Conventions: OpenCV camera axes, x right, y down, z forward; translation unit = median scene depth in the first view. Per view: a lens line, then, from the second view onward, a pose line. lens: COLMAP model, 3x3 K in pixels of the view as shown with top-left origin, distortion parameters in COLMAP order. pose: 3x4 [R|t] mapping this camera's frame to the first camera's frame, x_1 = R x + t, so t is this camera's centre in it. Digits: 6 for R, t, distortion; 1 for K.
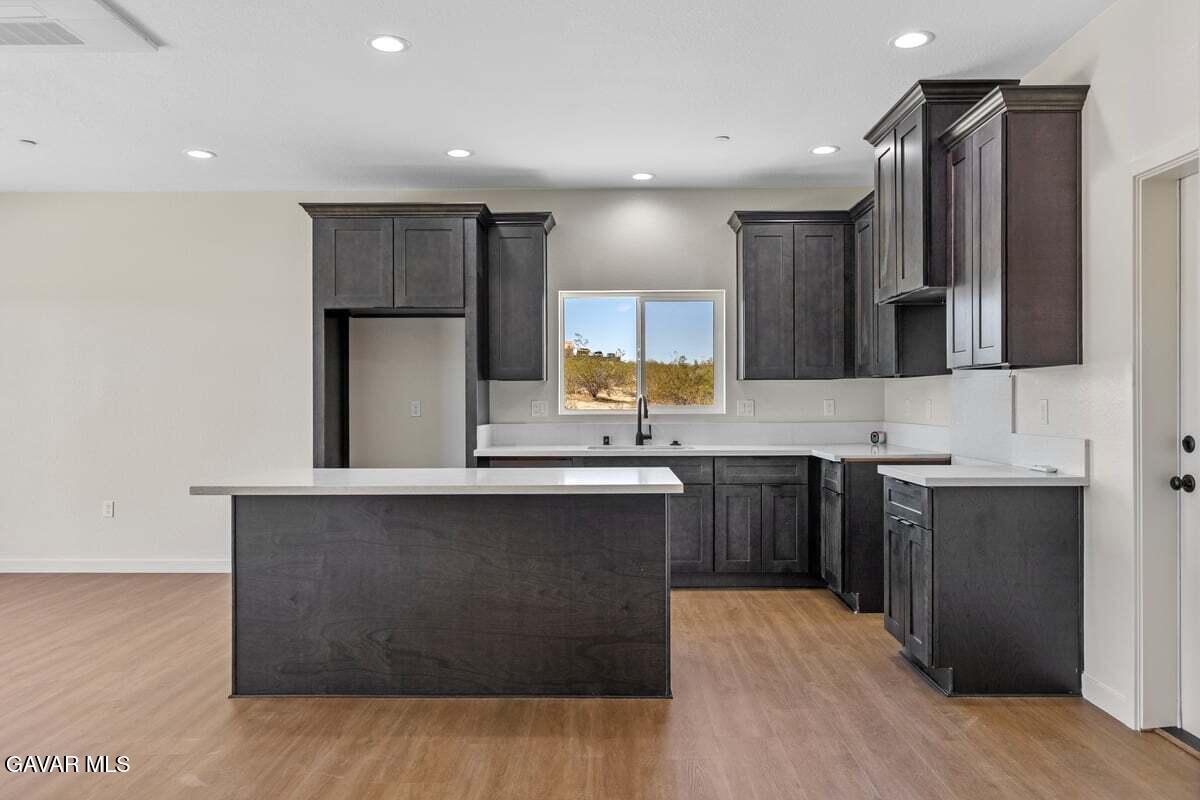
lens RADIAL K [[850.6, 0, 596.4], [0, 850.6, 403.8], [0, 0, 1]] dist [0.003644, -0.003766]
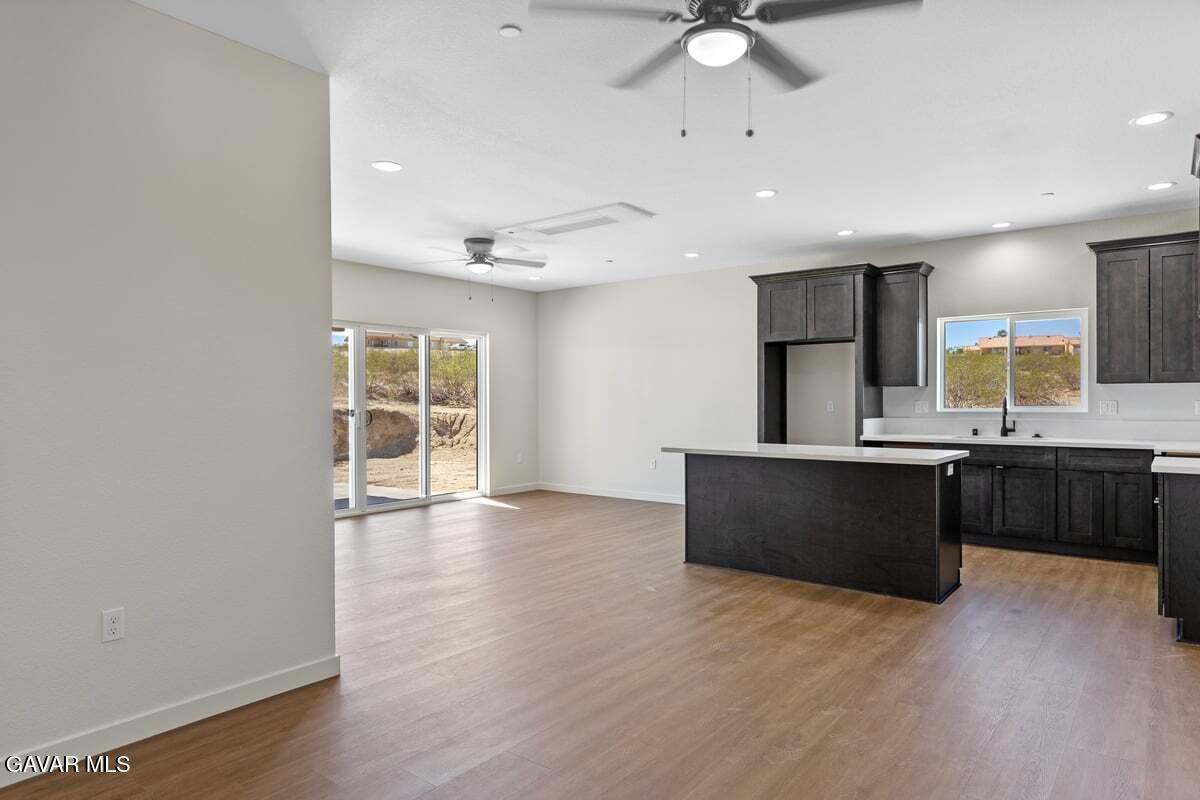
lens RADIAL K [[712.7, 0, 600.6], [0, 712.7, 409.9], [0, 0, 1]] dist [-0.003921, -0.000559]
pose [[0.791539, 0.009698, -0.611041, 0.244561], [-0.000203, 0.999878, 0.015608, -0.007971], [0.611118, -0.012230, 0.791445, -0.221651]]
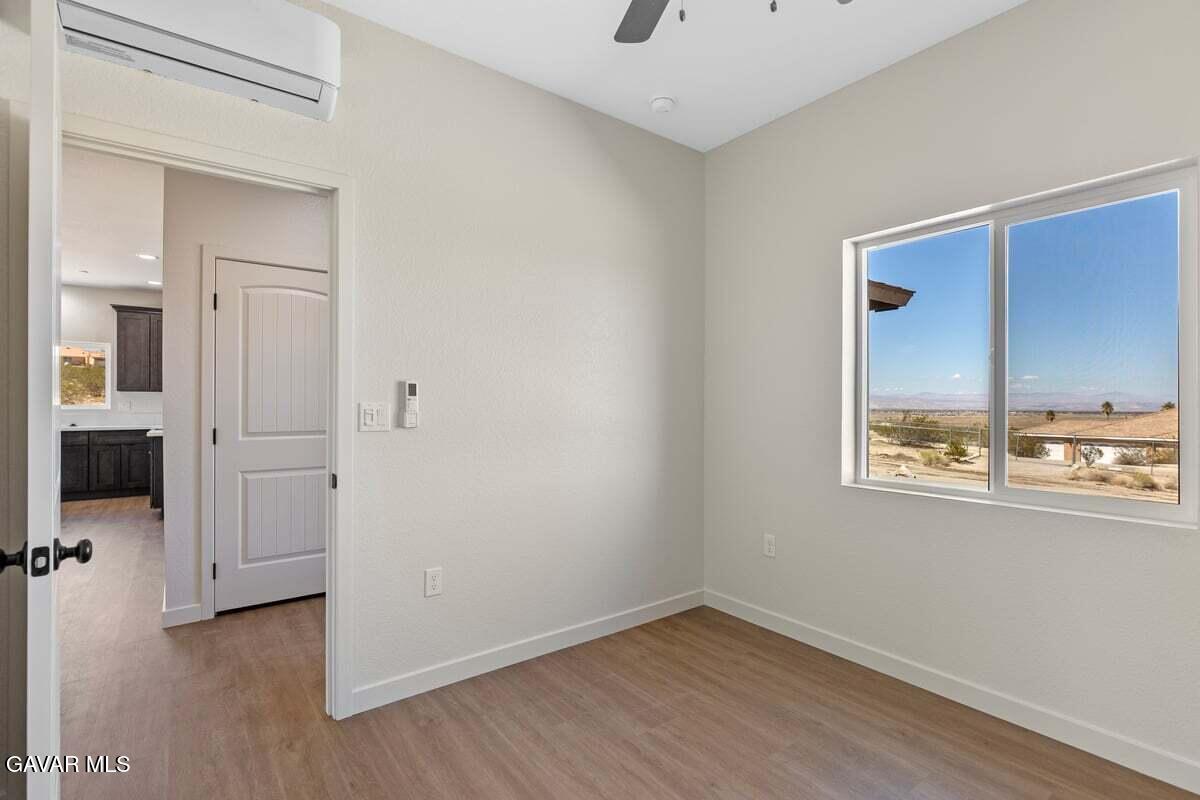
lens RADIAL K [[556.5, 0, 598.4], [0, 556.5, 397.9], [0, 0, 1]] dist [0.000377, -0.000064]
pose [[0.786317, 0.013339, 0.617679, 0.266799], [-0.004407, 0.999863, -0.015983, 0.002158], [-0.617807, 0.009845, 0.786268, -0.715444]]
